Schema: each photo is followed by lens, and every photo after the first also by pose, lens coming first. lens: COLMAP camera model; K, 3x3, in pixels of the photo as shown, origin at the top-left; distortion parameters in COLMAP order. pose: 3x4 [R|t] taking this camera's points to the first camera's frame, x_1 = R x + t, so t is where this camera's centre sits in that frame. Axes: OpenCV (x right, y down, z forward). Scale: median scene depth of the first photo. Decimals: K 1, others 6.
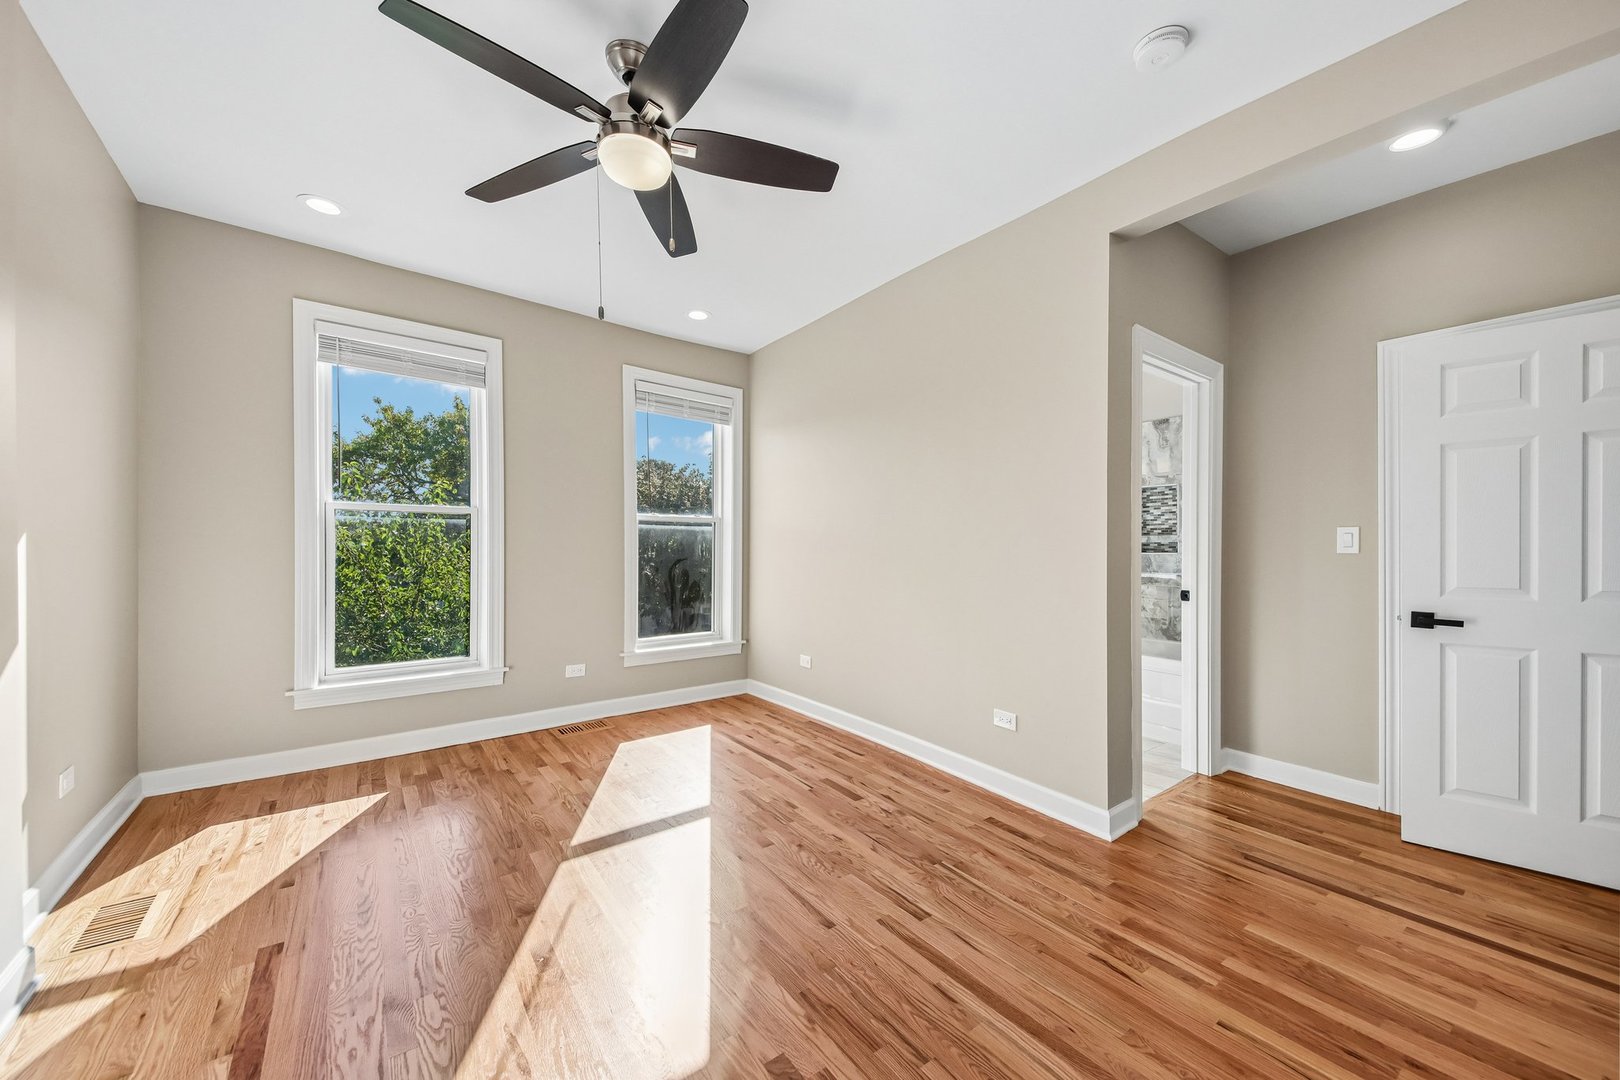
lens RADIAL K [[606.0, 0, 804.7], [0, 606.0, 547.2], [0, 0, 1]] dist [0.060103, -0.033975]
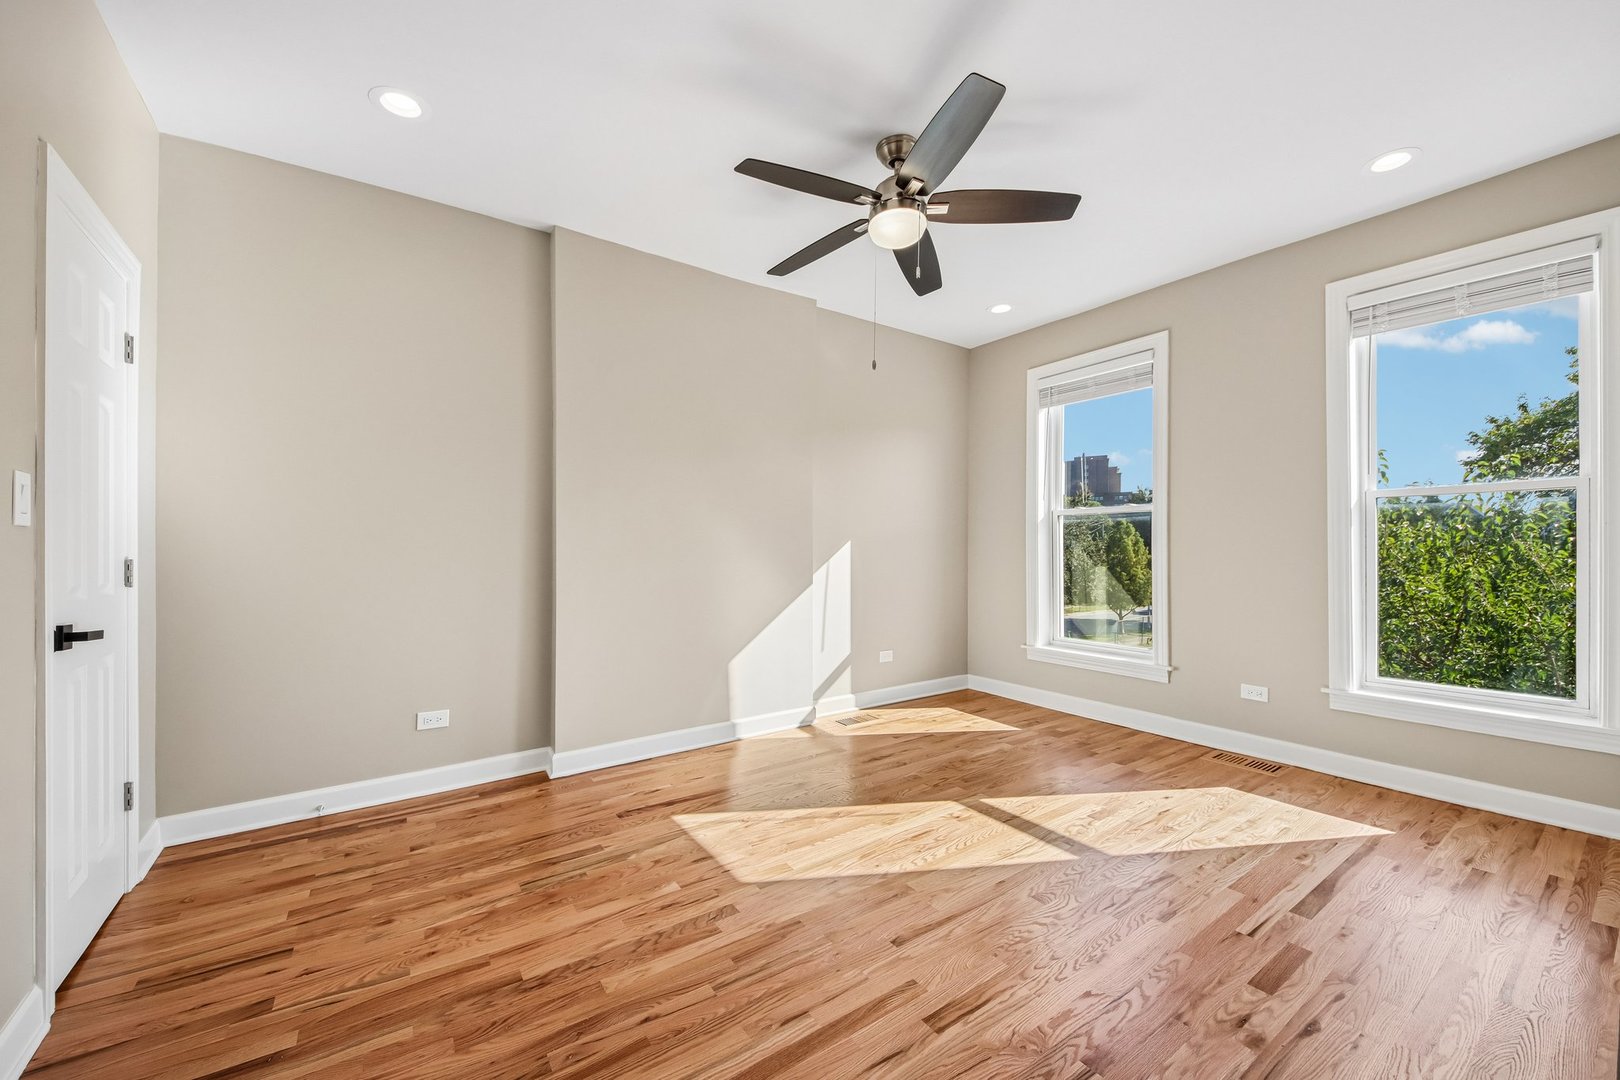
lens RADIAL K [[606.0, 0, 804.7], [0, 606.0, 547.2], [0, 0, 1]] dist [0.060103, -0.033975]
pose [[-0.044147, -0.005530, -0.999010, 0.594852], [0.006930, 0.999959, -0.005841, 0.010518], [0.999001, -0.007181, -0.044107, 0.546024]]
